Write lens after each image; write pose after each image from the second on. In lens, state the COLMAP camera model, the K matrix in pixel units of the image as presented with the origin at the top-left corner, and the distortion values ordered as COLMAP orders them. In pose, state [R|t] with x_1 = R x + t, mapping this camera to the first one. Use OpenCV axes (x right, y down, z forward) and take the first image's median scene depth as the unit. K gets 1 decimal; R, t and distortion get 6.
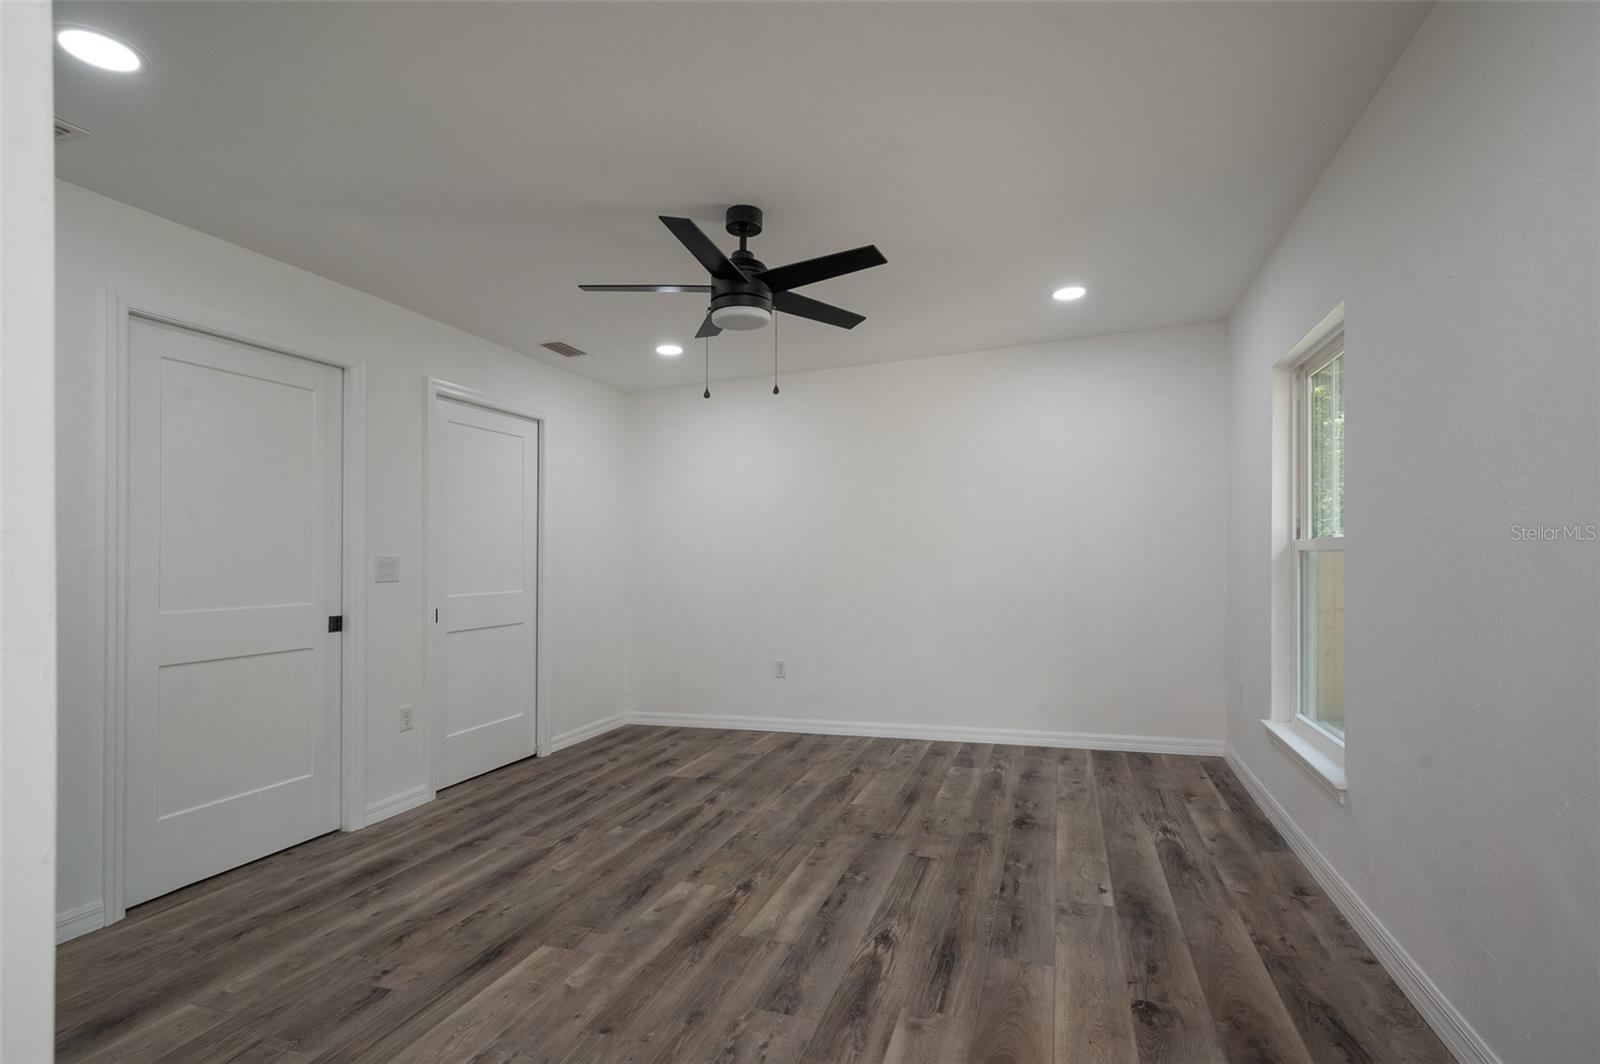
lens RADIAL K [[736.1, 0, 796.8], [0, 736.1, 554.1], [0, 0, 1]] dist [-0.000289, -0.000232]
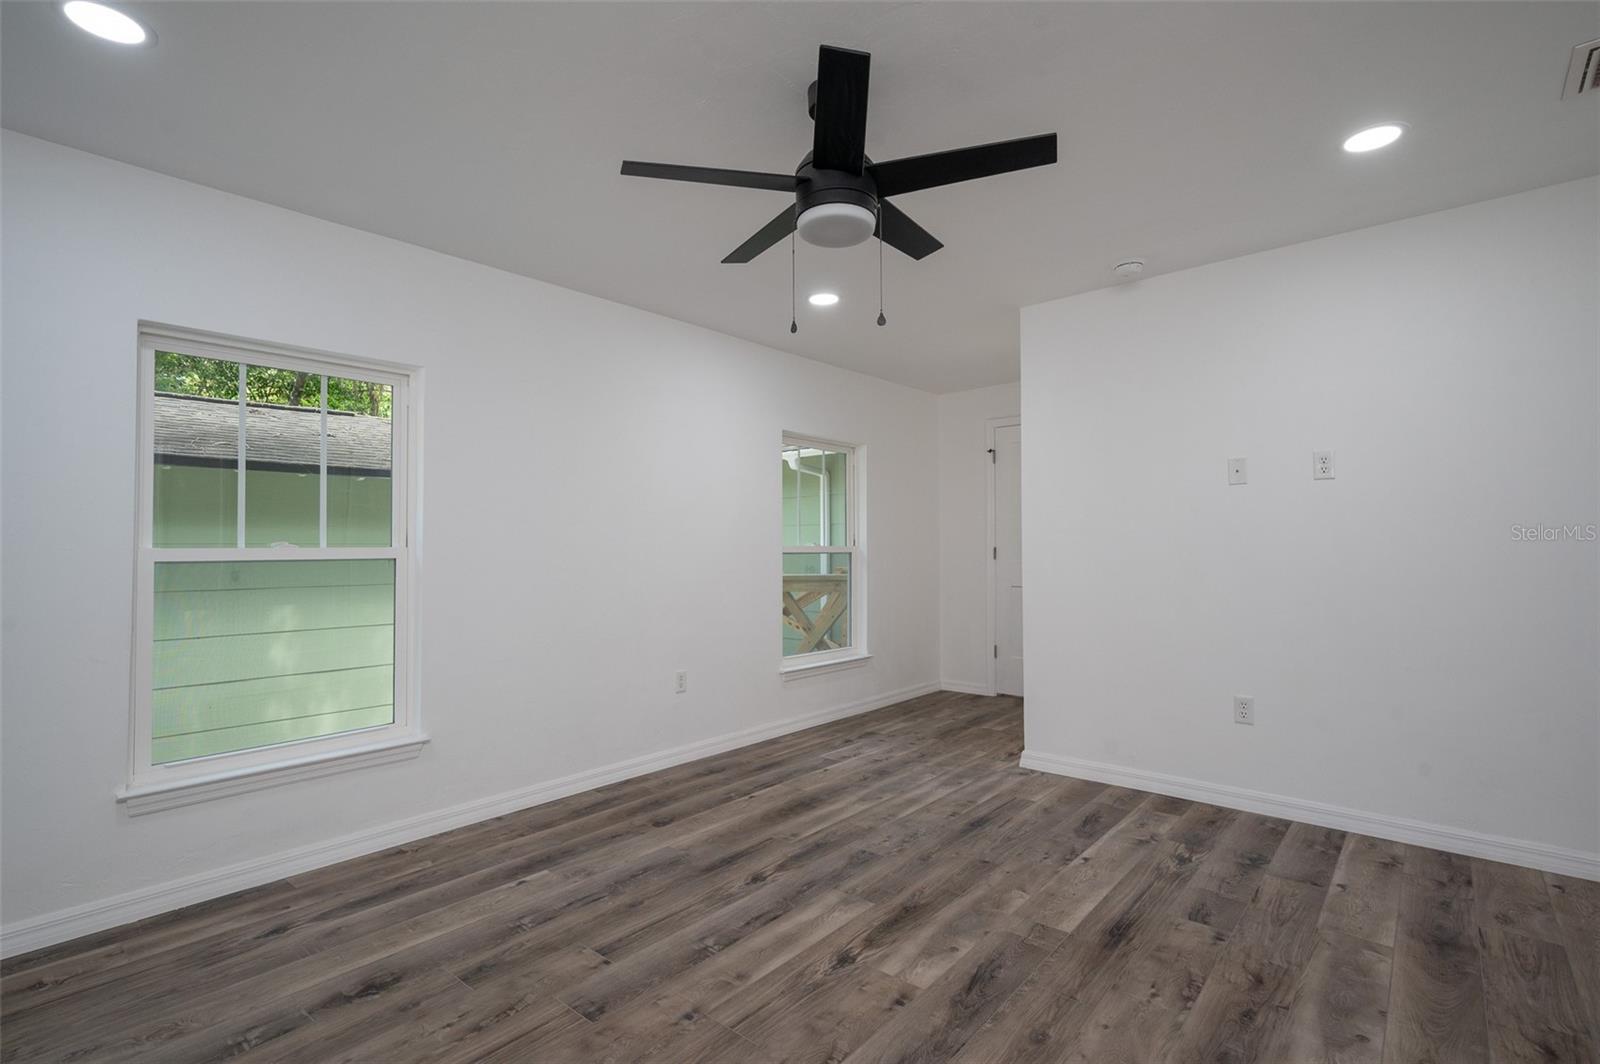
lens RADIAL K [[736.1, 0, 796.8], [0, 736.1, 554.1], [0, 0, 1]] dist [-0.000289, -0.000232]
pose [[-0.930715, 0.035938, 0.363976, -0.357888], [0.032907, 0.999353, -0.014528, 0.023984], [-0.364262, -0.001544, -0.931295, 1.924974]]
